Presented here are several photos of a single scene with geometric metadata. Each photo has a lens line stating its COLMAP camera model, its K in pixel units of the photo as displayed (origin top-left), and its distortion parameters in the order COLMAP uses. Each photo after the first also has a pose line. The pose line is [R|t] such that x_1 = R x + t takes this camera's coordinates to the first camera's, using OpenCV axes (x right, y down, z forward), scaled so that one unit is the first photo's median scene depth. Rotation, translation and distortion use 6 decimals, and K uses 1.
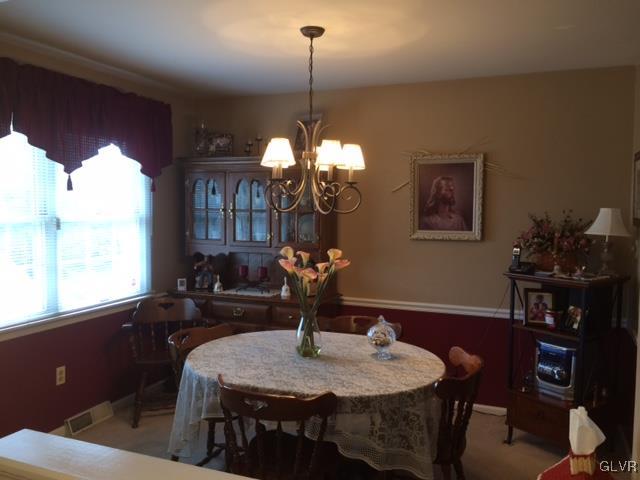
lens RADIAL K [[537.4, 0, 319.9], [0, 537.4, 242.0], [0, 0, 1]] dist [0.083806, -0.099492]
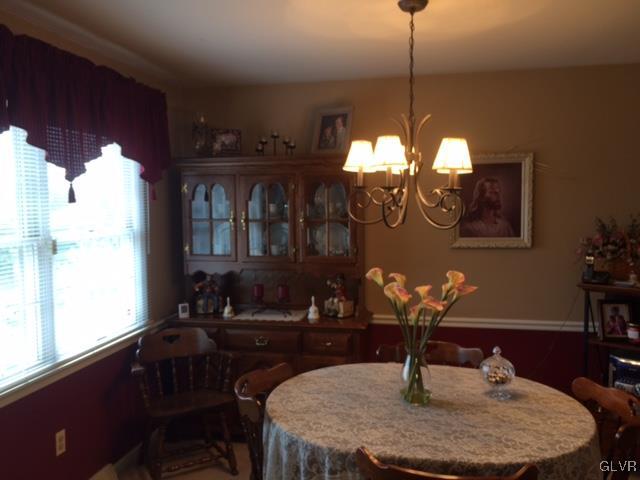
lens RADIAL K [[544.2, 0, 316.7], [0, 544.2, 241.8], [0, 0, 1]] dist [0.090609, -0.125170]
pose [[0.983283, -0.031531, 0.179333, -0.241169], [0.030720, 0.999501, 0.007296, -0.032440], [-0.179474, -0.001665, 0.983761, 0.160992]]
